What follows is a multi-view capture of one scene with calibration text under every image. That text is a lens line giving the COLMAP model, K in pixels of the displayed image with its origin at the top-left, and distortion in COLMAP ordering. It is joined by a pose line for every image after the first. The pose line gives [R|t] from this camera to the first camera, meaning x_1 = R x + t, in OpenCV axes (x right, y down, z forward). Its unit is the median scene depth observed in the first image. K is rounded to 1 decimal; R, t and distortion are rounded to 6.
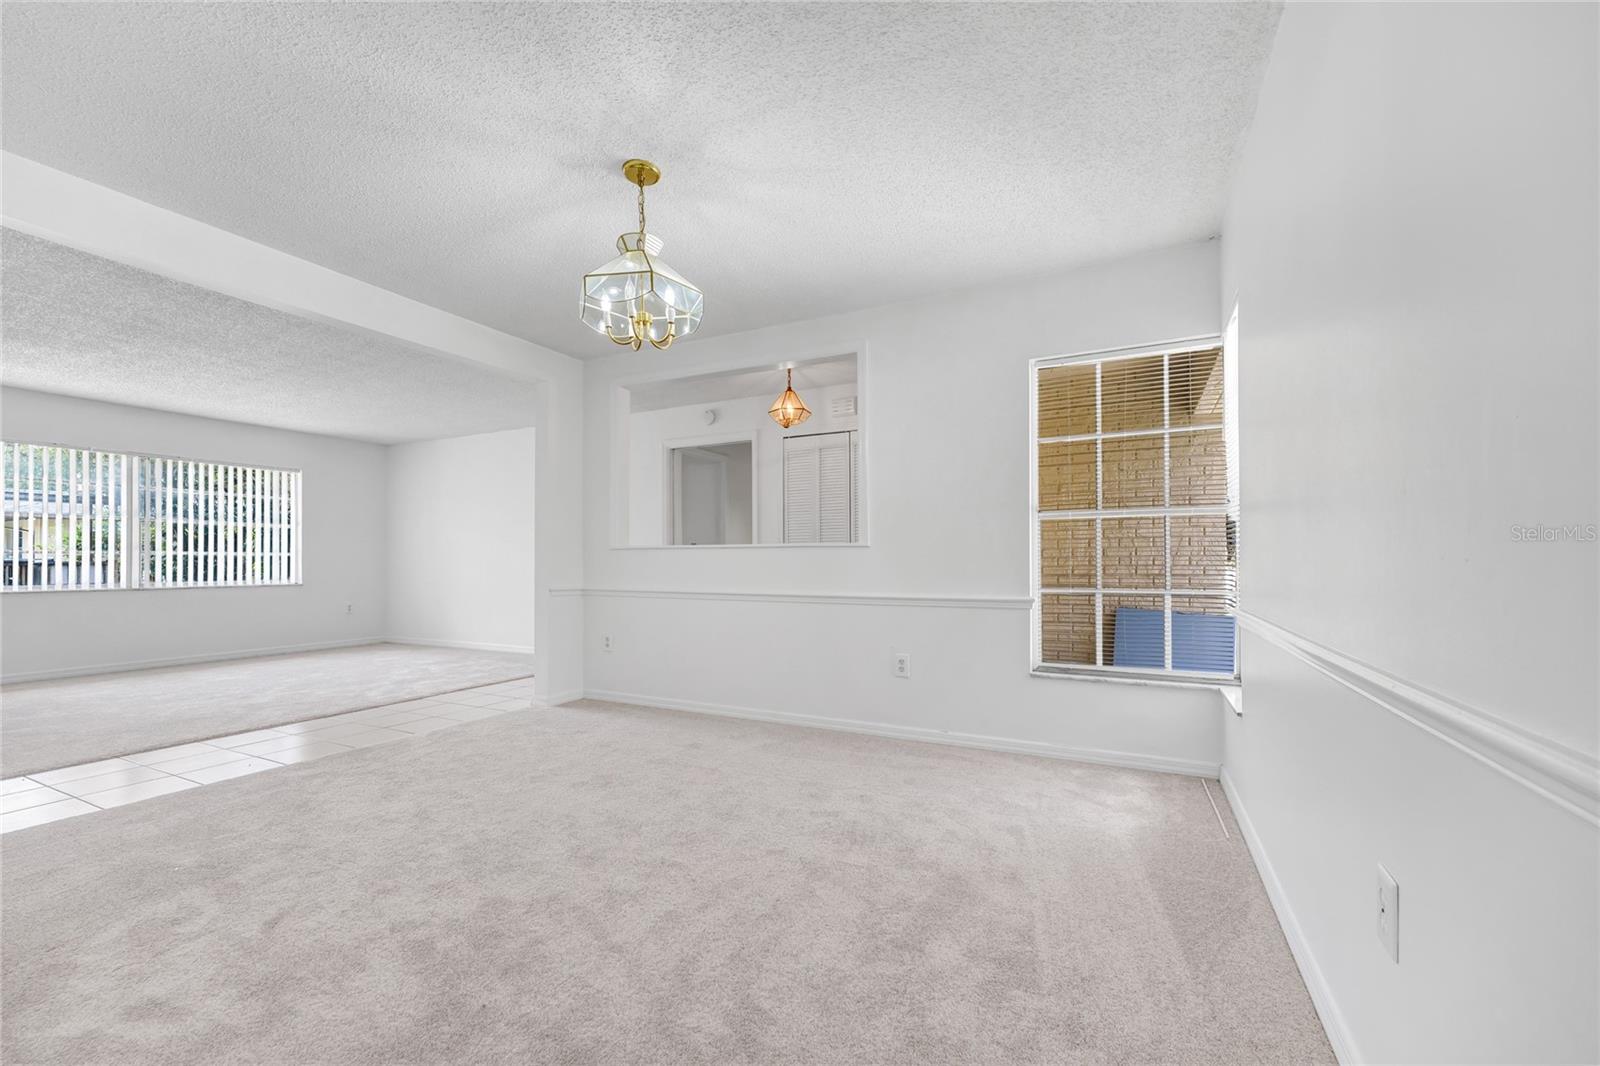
lens RADIAL K [[656.5, 0, 805.5], [0, 656.5, 553.9], [0, 0, 1]] dist [-0.000102, -0.001786]
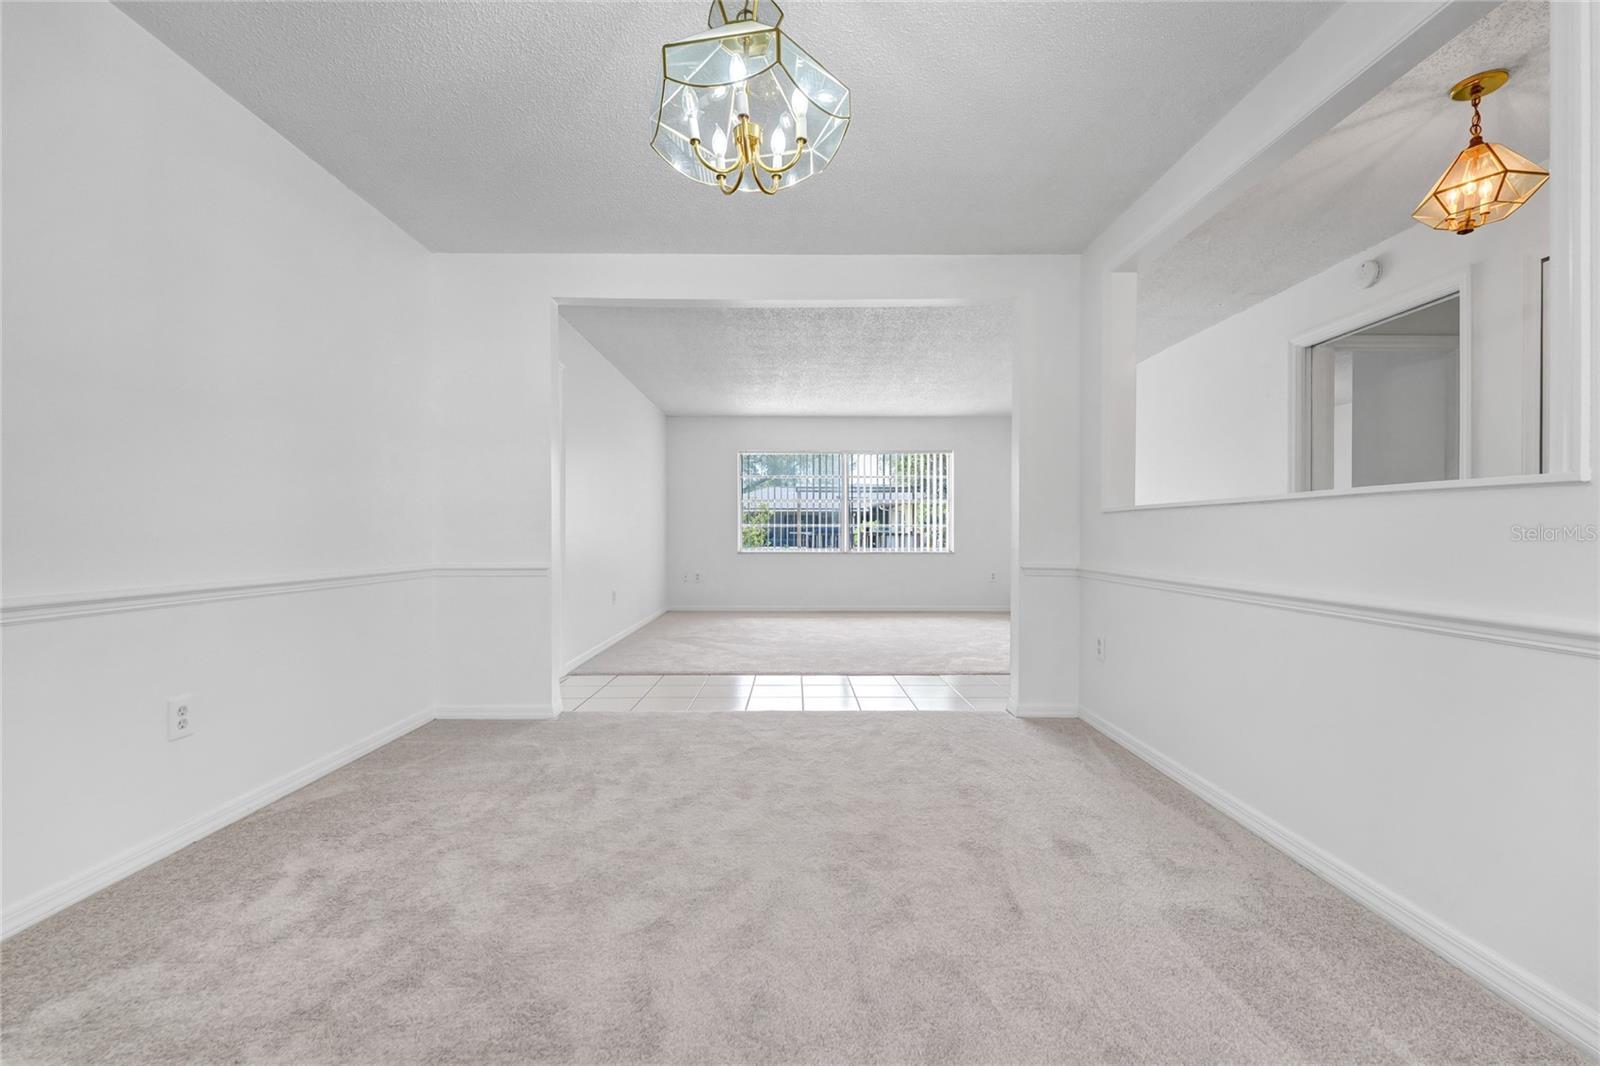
lens RADIAL K [[656.5, 0, 785.8], [0, 656.5, 535.6], [0, 0, 1]] dist [-0.000102, -0.001786]
pose [[0.447502, 0.003806, -0.894275, 0.132747], [0.009191, 0.999919, 0.008854, 0.006152], [0.894236, -0.012182, 0.447431, 0.302594]]
